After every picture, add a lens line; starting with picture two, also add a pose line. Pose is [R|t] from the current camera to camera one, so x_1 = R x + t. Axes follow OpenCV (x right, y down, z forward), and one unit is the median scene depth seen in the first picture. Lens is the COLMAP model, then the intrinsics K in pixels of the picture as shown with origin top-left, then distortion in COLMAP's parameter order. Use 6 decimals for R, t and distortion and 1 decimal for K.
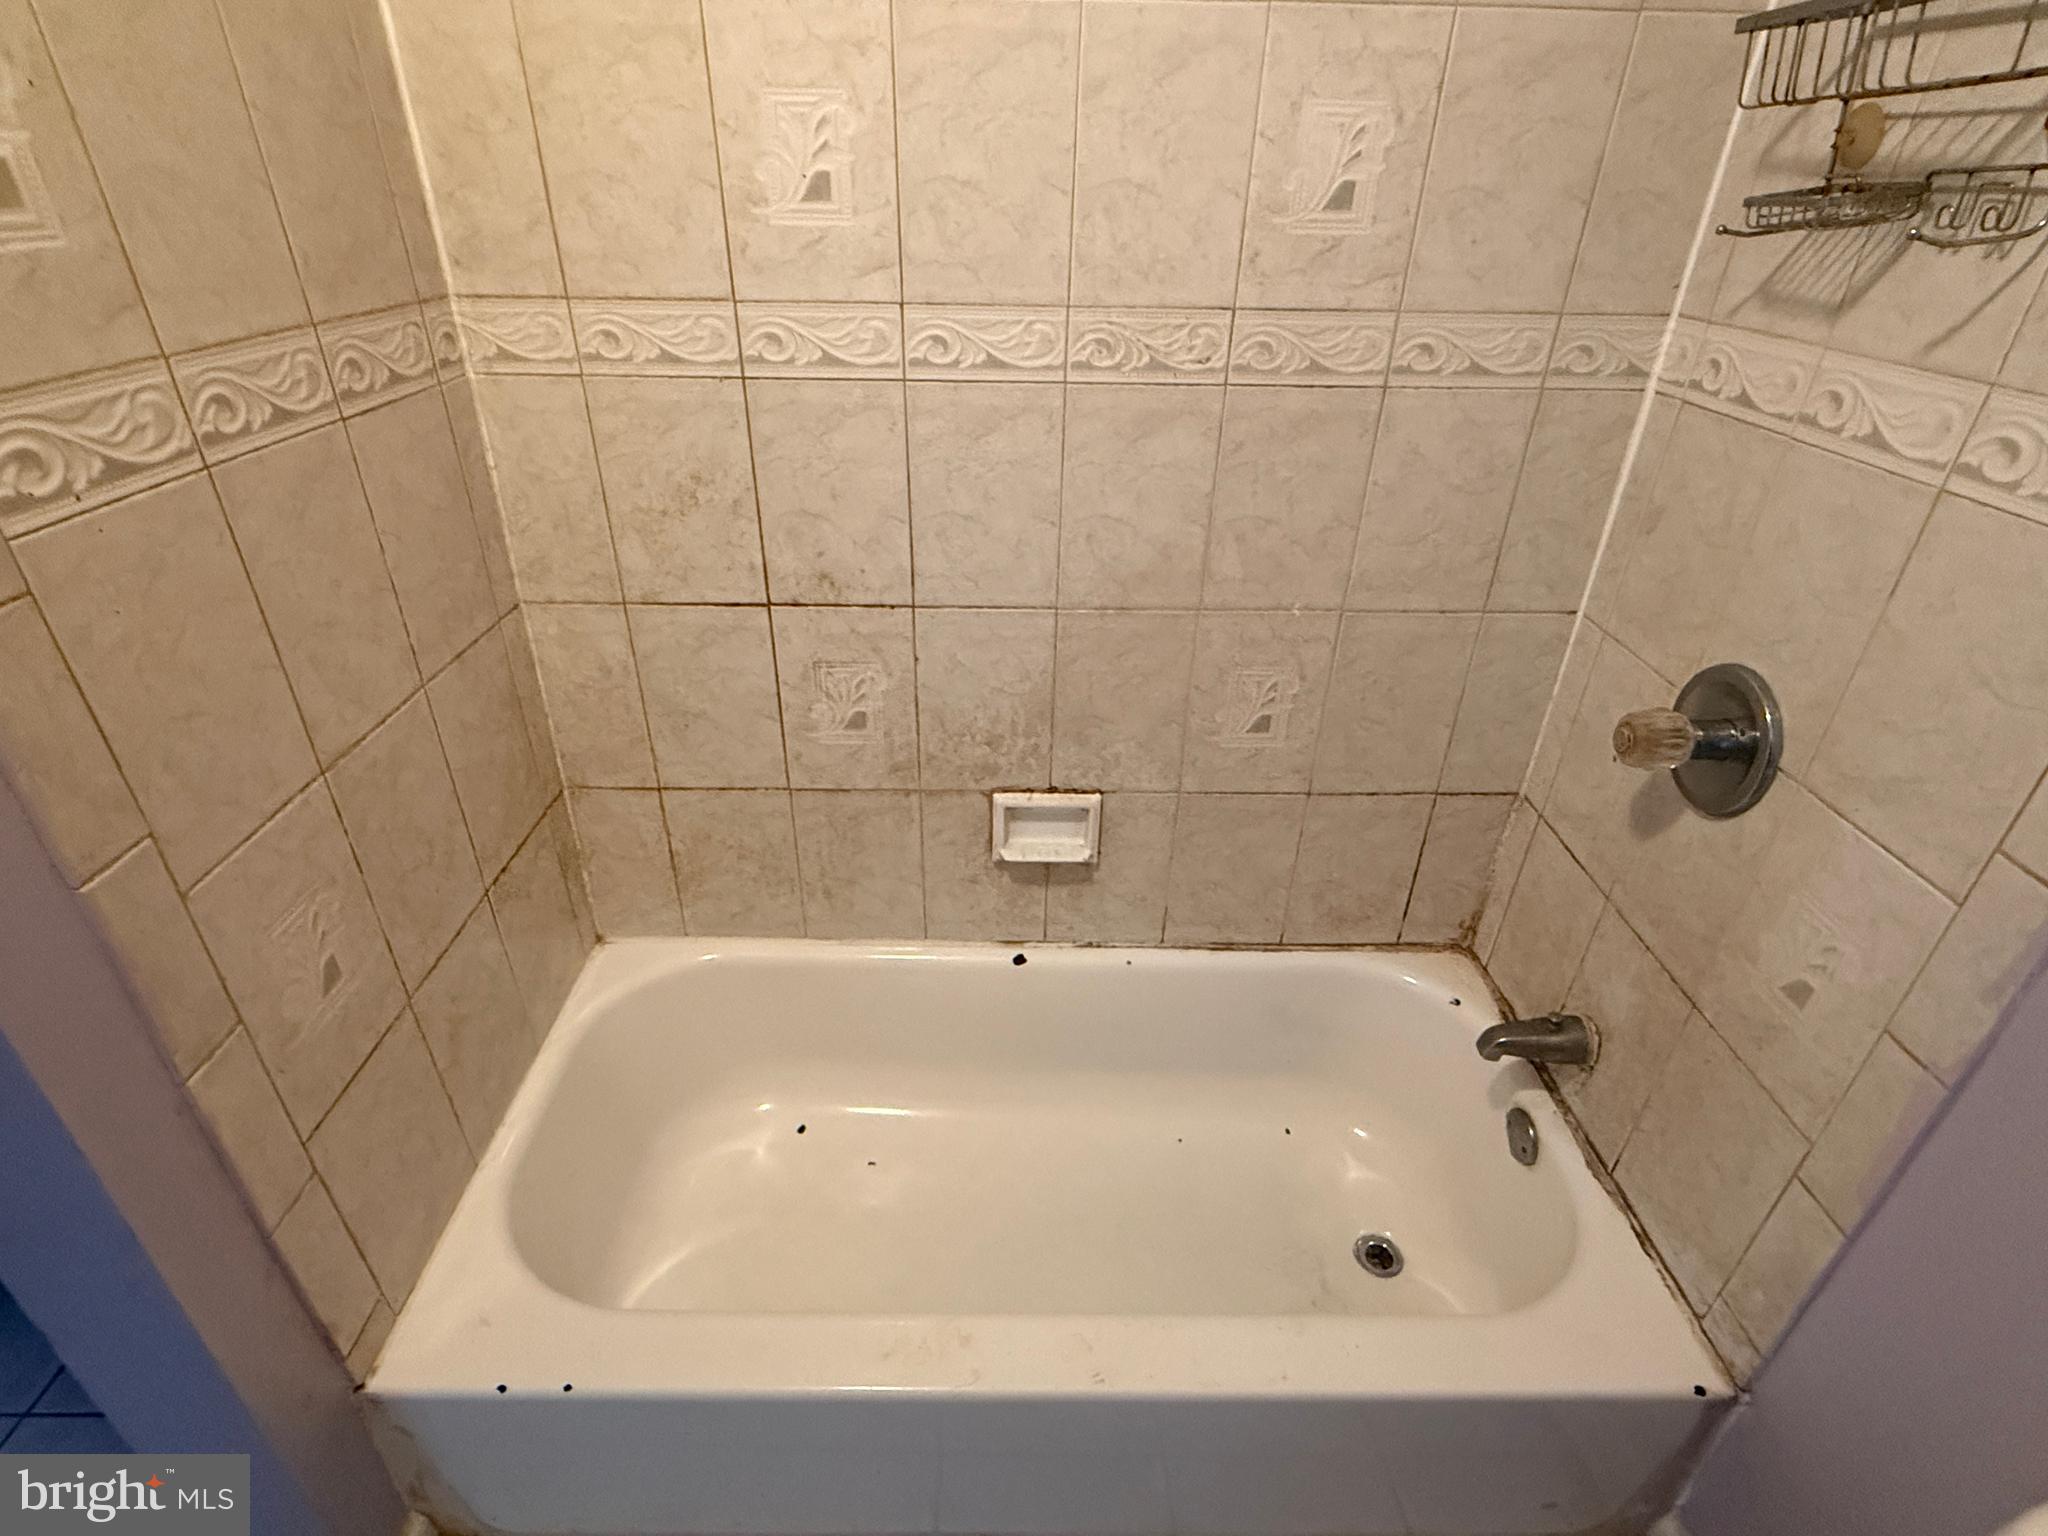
lens RADIAL K [[1018.3, 0, 1021.8], [0, 1018.3, 773.4], [0, 0, 1]] dist [-0.002189, 0.000892]
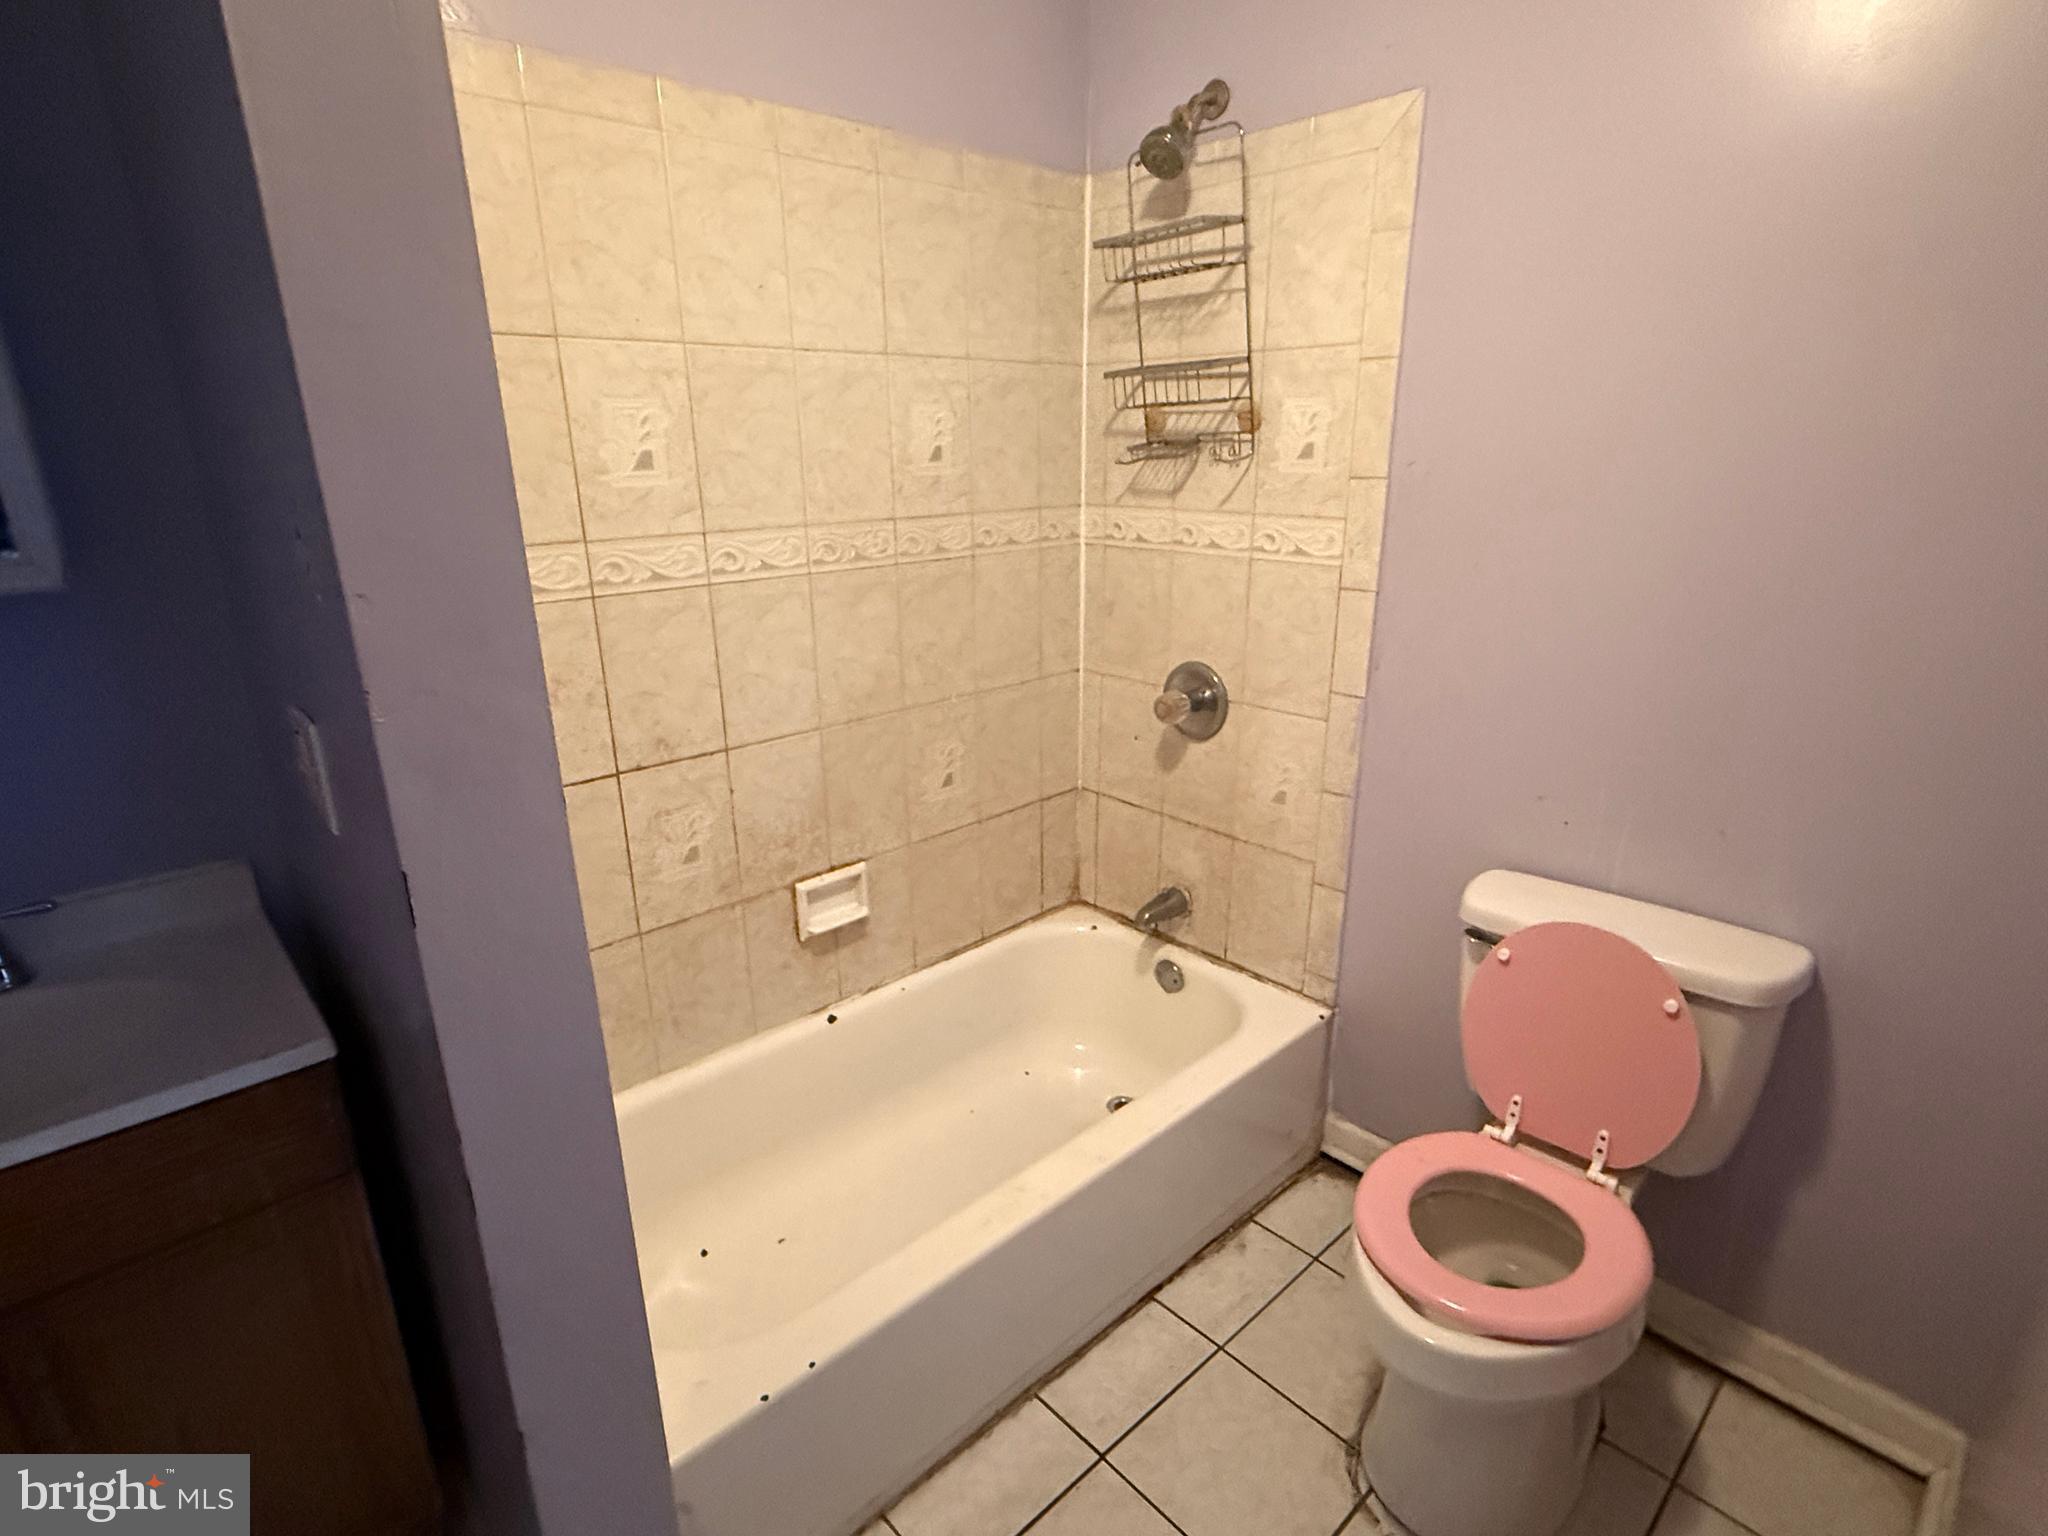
lens RADIAL K [[1018.3, 0, 1021.8], [0, 1018.3, 773.4], [0, 0, 1]] dist [-0.002189, 0.000892]
pose [[0.735780, -0.233552, 0.635674, -0.743255], [0.362865, 0.928498, -0.078870, 0.116849], [-0.571802, 0.288694, 0.767918, -0.235923]]
